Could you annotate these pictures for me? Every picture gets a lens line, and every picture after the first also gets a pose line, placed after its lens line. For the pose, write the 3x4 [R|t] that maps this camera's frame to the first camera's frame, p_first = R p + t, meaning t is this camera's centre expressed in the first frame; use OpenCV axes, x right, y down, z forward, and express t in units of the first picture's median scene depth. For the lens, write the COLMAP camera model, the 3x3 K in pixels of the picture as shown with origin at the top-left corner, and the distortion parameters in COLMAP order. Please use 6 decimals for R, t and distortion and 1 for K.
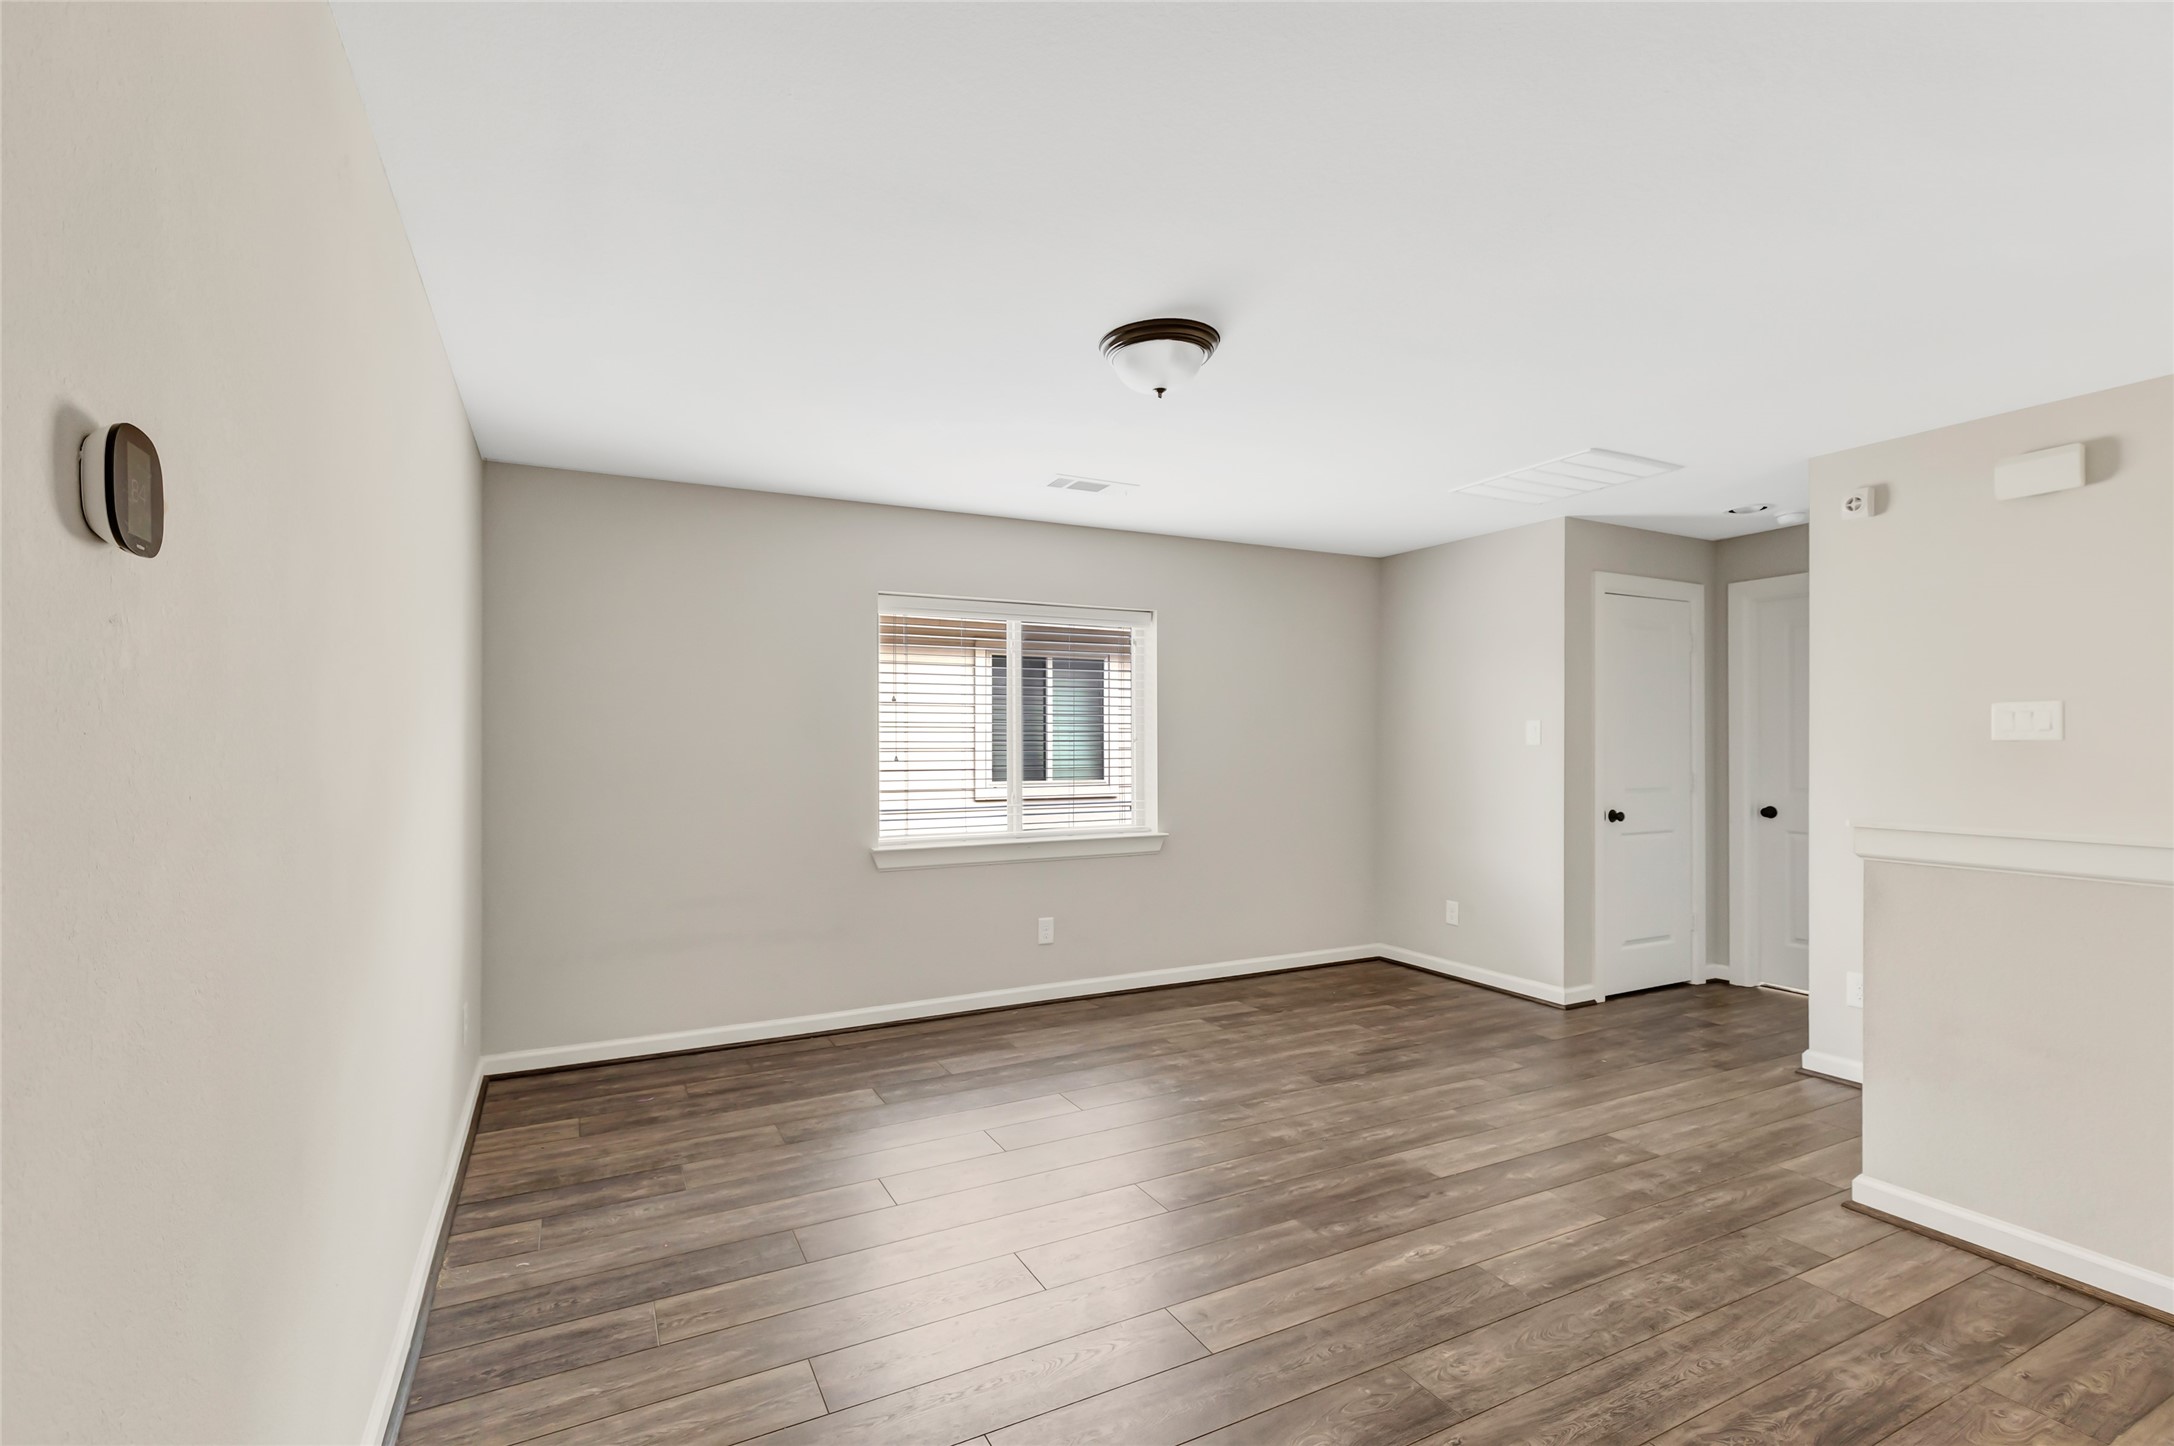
lens RADIAL K [[990.7, 0, 1076.0], [0, 990.7, 737.1], [0, 0, 1]] dist [-0.001282, 0.002334]
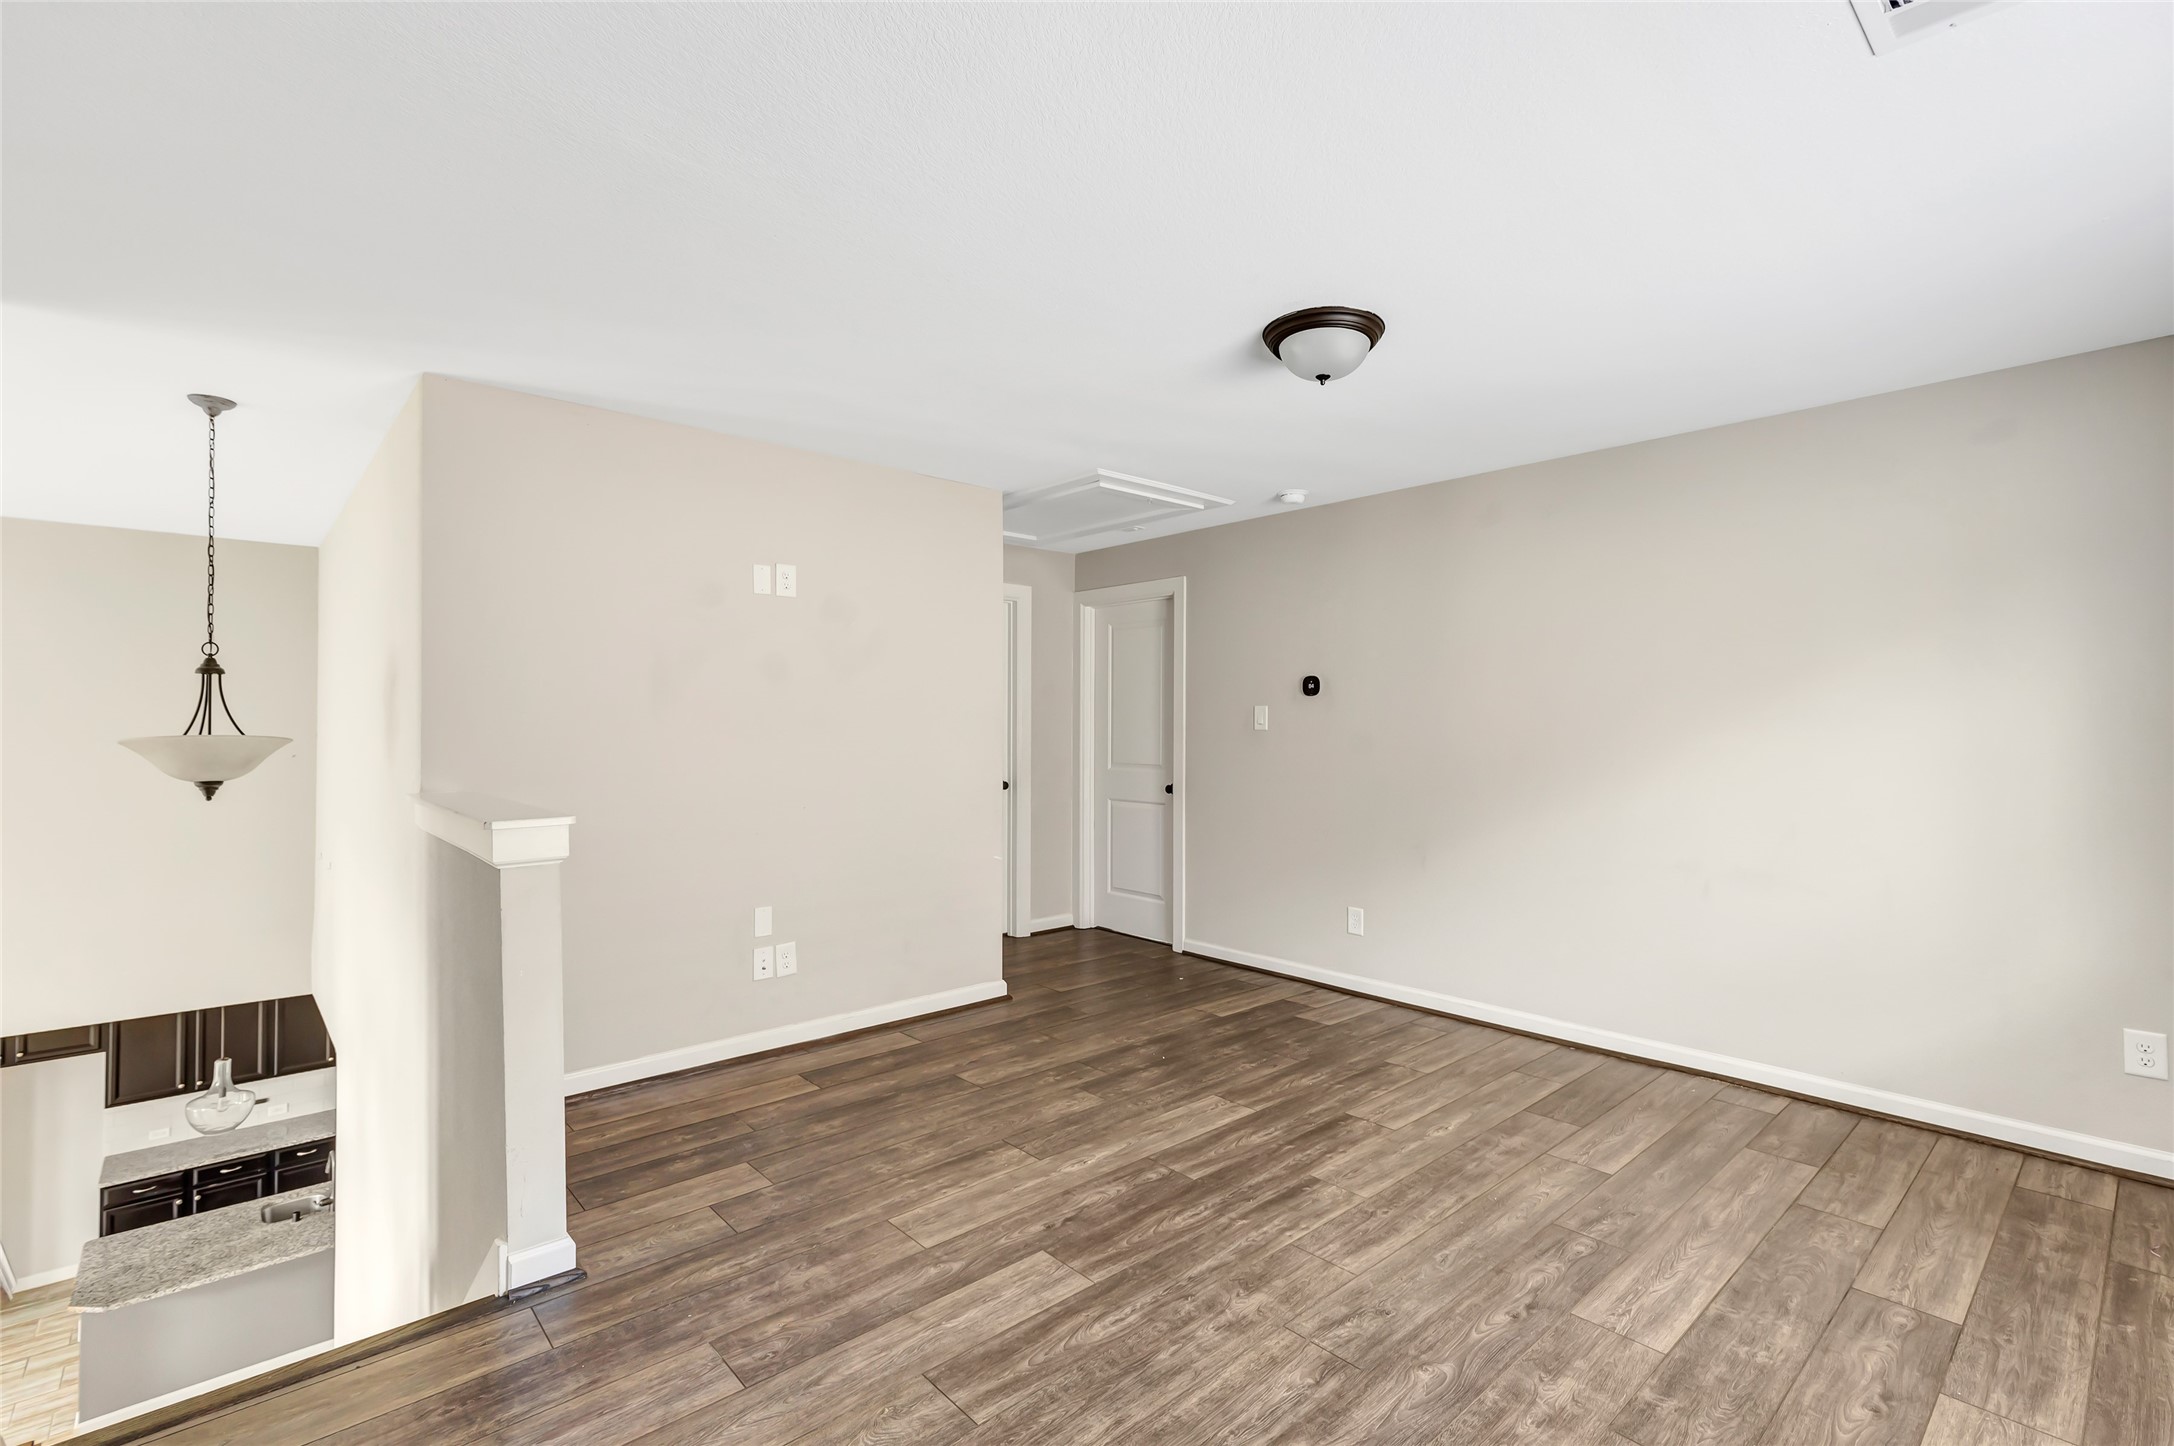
lens RADIAL K [[990.7, 0, 1088.8], [0, 990.7, 724.3], [0, 0, 1]] dist [-0.001282, 0.002334]
pose [[-0.966437, 0.000201, -0.256902, 0.543479], [0.002380, 0.999964, -0.008172, 0.013614], [0.256891, -0.008509, -0.966403, 1.811363]]
